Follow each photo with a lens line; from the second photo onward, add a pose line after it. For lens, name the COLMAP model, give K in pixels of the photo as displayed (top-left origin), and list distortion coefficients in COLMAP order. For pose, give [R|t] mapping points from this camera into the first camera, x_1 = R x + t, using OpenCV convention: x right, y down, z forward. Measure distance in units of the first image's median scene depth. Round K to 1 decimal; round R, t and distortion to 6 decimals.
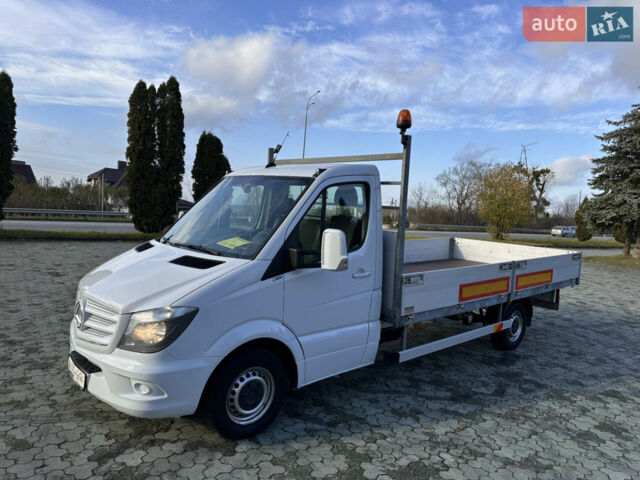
lens RADIAL K [[452.8, 0, 320.0], [0, 452.8, 240.0], [0, 0, 1]] dist [0.043995, -0.061400]
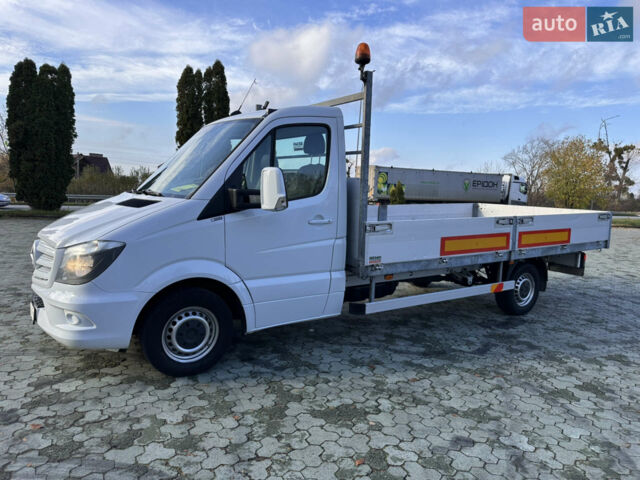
lens RADIAL K [[453.4, 0, 321.2], [0, 453.4, 235.9], [0, 0, 1]] dist [0.035203, -0.048611]
pose [[0.989901, -0.006502, -0.141608, 0.195073], [0.009097, 0.999802, 0.017690, 0.077243], [0.141465, -0.018799, 0.989765, 0.037112]]
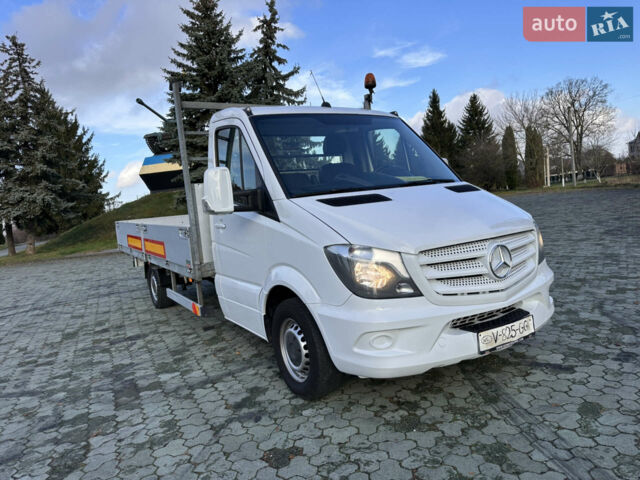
lens RADIAL K [[447.8, 0, 319.6], [0, 447.8, 243.6], [0, 0, 1]] dist [0.048436, -0.058887]
pose [[0.151098, -0.165180, 0.974620, -0.937071], [0.183693, 0.973460, 0.136504, -0.018808], [-0.971301, 0.158405, 0.177430, 0.820922]]
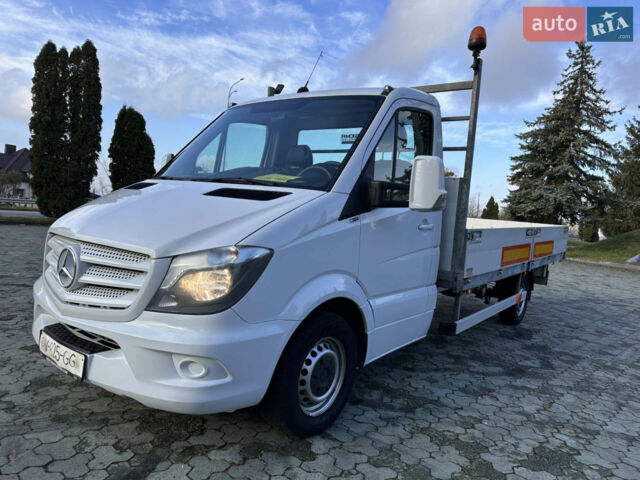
lens RADIAL K [[453.4, 0, 321.2], [0, 453.4, 235.9], [0, 0, 1]] dist [0.035203, -0.048611]
pose [[0.980165, 0.008073, 0.198017, -0.212887], [-0.006622, 0.999946, -0.007984, 0.086189], [-0.198071, 0.006515, 0.980166, 0.198469]]
